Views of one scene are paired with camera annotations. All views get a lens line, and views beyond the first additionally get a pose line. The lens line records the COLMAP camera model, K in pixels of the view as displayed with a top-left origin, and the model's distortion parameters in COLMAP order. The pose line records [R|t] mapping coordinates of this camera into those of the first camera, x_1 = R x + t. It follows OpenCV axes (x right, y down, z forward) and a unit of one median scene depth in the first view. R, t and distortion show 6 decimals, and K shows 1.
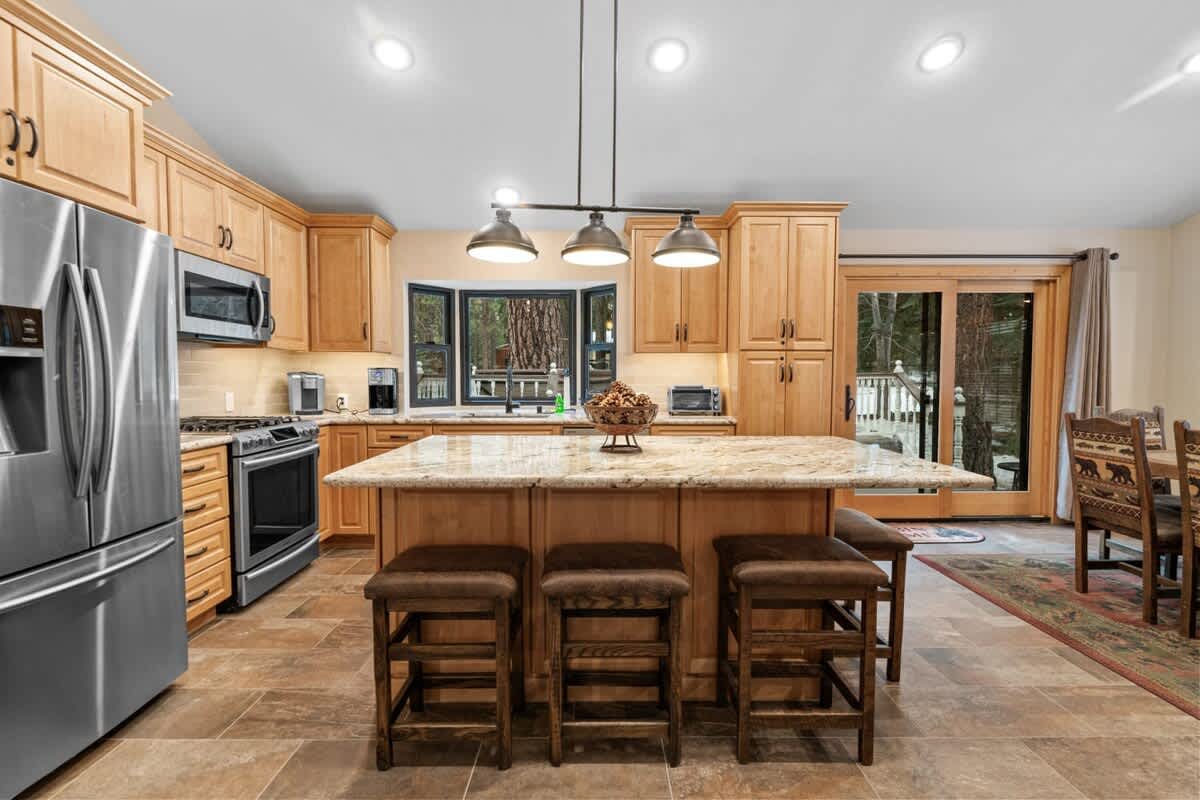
lens RADIAL K [[530.7, 0, 599.8], [0, 530.7, 400.4], [0, 0, 1]] dist [0.010278, -0.000691]
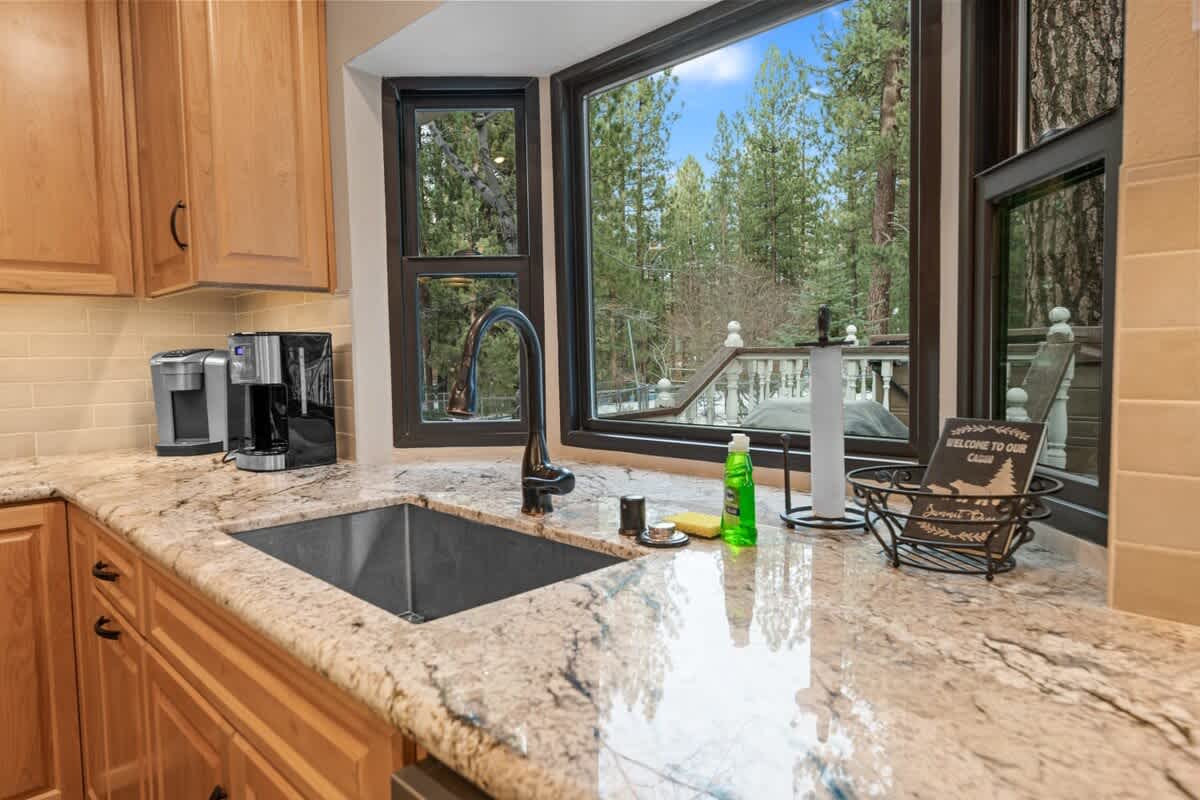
lens RADIAL K [[722.8, 0, 596.9], [0, 722.8, 403.7], [0, 0, 1]] dist [-0.003586, -0.000542]
pose [[0.696330, 0.034469, -0.716894, 0.083678], [-0.015018, 0.999327, 0.033461, -0.038957], [0.717565, -0.012534, 0.696379, 0.929577]]
